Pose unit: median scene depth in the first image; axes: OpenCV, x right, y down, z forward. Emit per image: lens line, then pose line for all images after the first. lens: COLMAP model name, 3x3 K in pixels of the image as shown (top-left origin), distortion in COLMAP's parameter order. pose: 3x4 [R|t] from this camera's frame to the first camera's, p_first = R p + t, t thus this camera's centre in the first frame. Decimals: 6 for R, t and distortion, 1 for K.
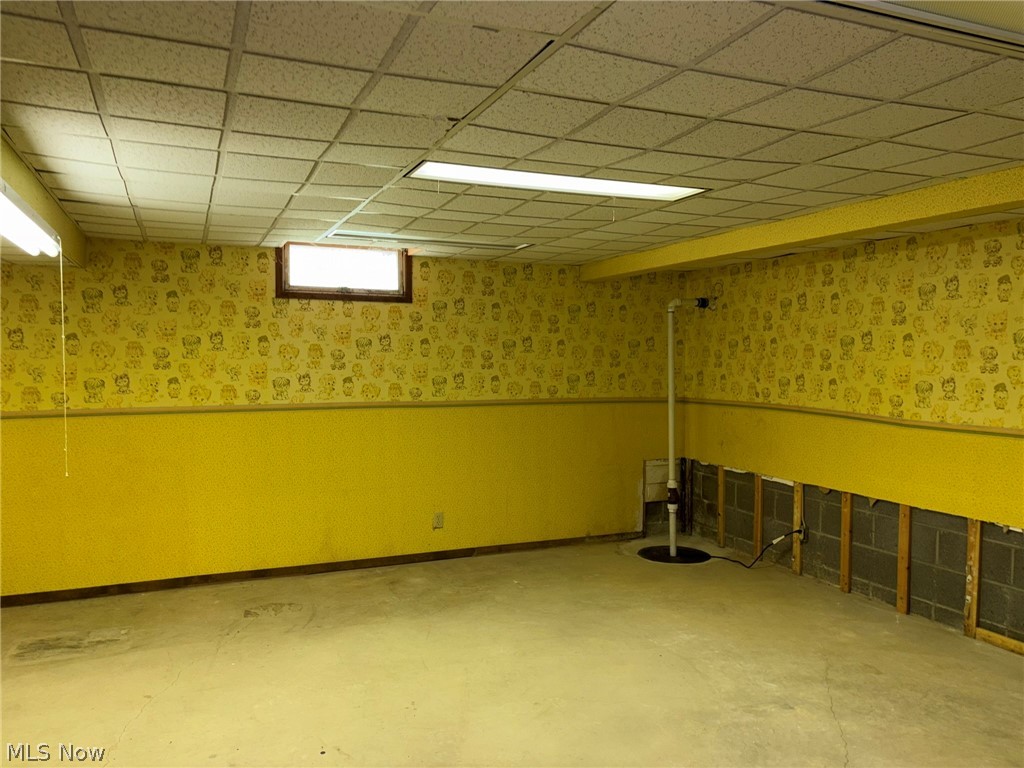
lens RADIAL K [[770.7, 0, 503.6], [0, 770.7, 380.9], [0, 0, 1]] dist [0.056936, -0.056885]
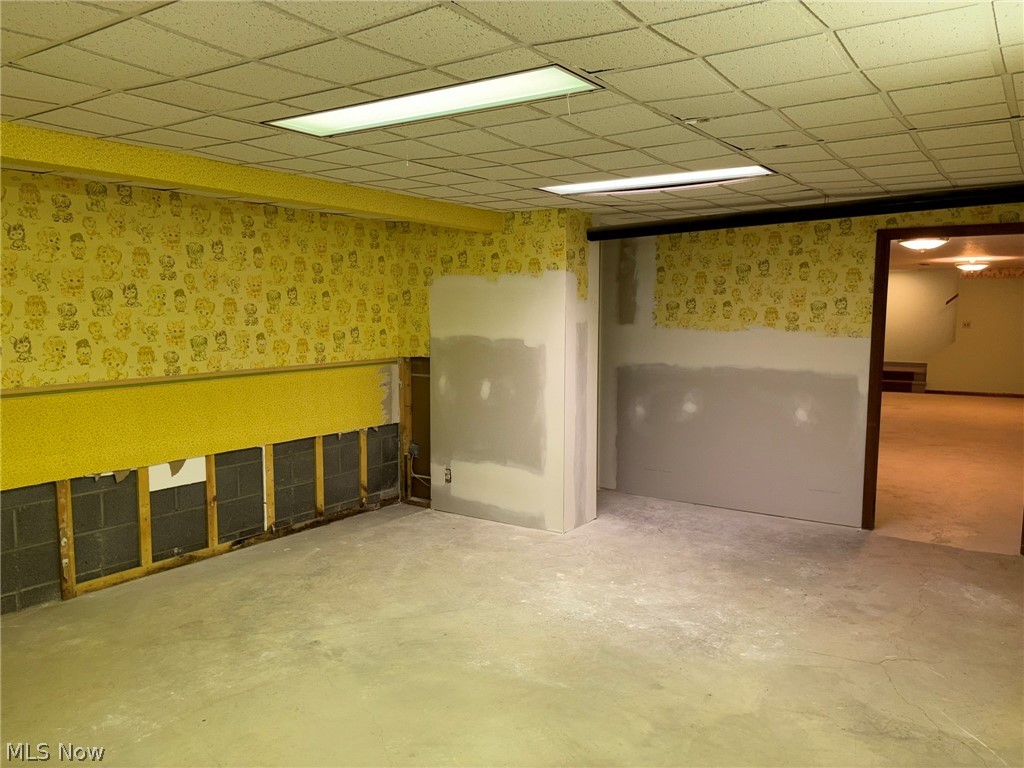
lens RADIAL K [[770.7, 0, 502.7], [0, 770.7, 390.4], [0, 0, 1]] dist [0.056936, -0.056885]
pose [[-0.517555, -0.088607, 0.851050, -0.529849], [0.035664, 0.991525, 0.124922, -0.039038], [-0.854906, 0.095006, -0.510009, 1.066202]]
